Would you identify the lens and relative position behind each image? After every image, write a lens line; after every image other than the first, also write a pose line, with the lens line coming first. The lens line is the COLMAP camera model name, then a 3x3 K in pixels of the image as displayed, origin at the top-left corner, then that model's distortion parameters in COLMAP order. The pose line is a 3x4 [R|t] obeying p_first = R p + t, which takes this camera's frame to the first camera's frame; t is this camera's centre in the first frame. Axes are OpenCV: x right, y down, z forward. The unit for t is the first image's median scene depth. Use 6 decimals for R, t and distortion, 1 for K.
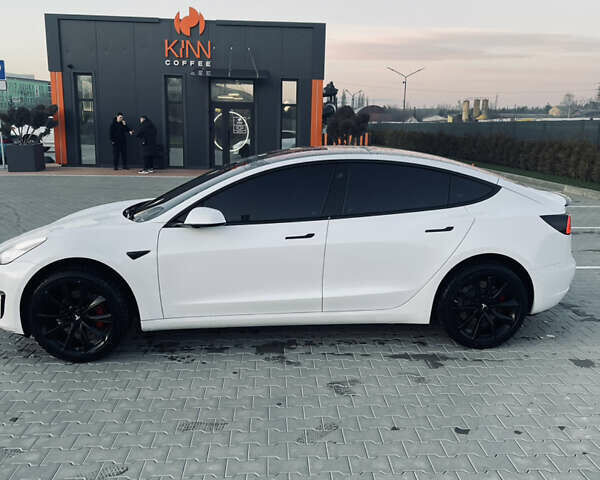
lens RADIAL K [[598.0, 0, 300.0], [0, 598.0, 240.0], [0, 0, 1]] dist [-0.002788, -0.002690]
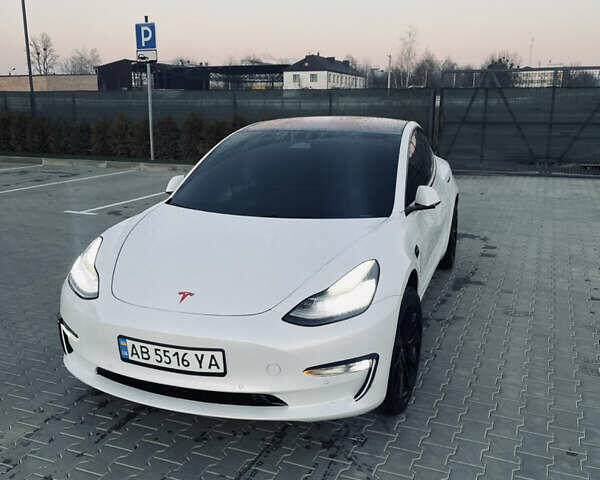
lens RADIAL K [[598.0, 0, 300.0], [0, 598.0, 240.0], [0, 0, 1]] dist [-0.002788, -0.002690]
pose [[0.424093, -0.214026, 0.879965, -1.024299], [0.175071, 0.972719, 0.152212, -0.141356], [-0.888535, 0.089504, 0.449993, 0.734760]]
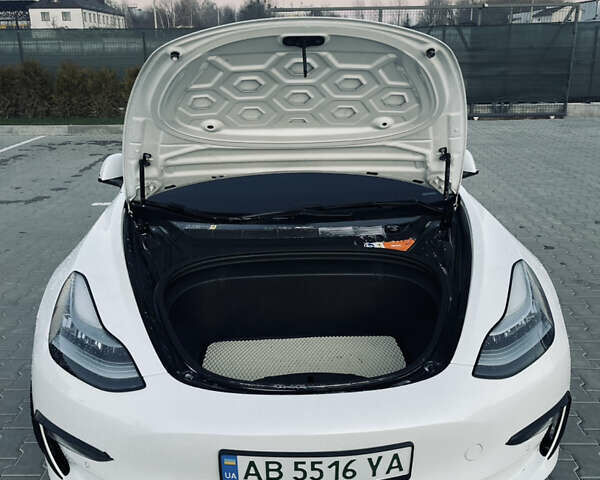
lens RADIAL K [[598.0, 0, 300.0], [0, 598.0, 240.0], [0, 0, 1]] dist [-0.002788, -0.002690]
pose [[0.060462, -0.322413, 0.944666, -0.849077], [0.189637, 0.932871, 0.306250, -0.219638], [-0.979991, 0.160627, 0.117544, 1.151117]]
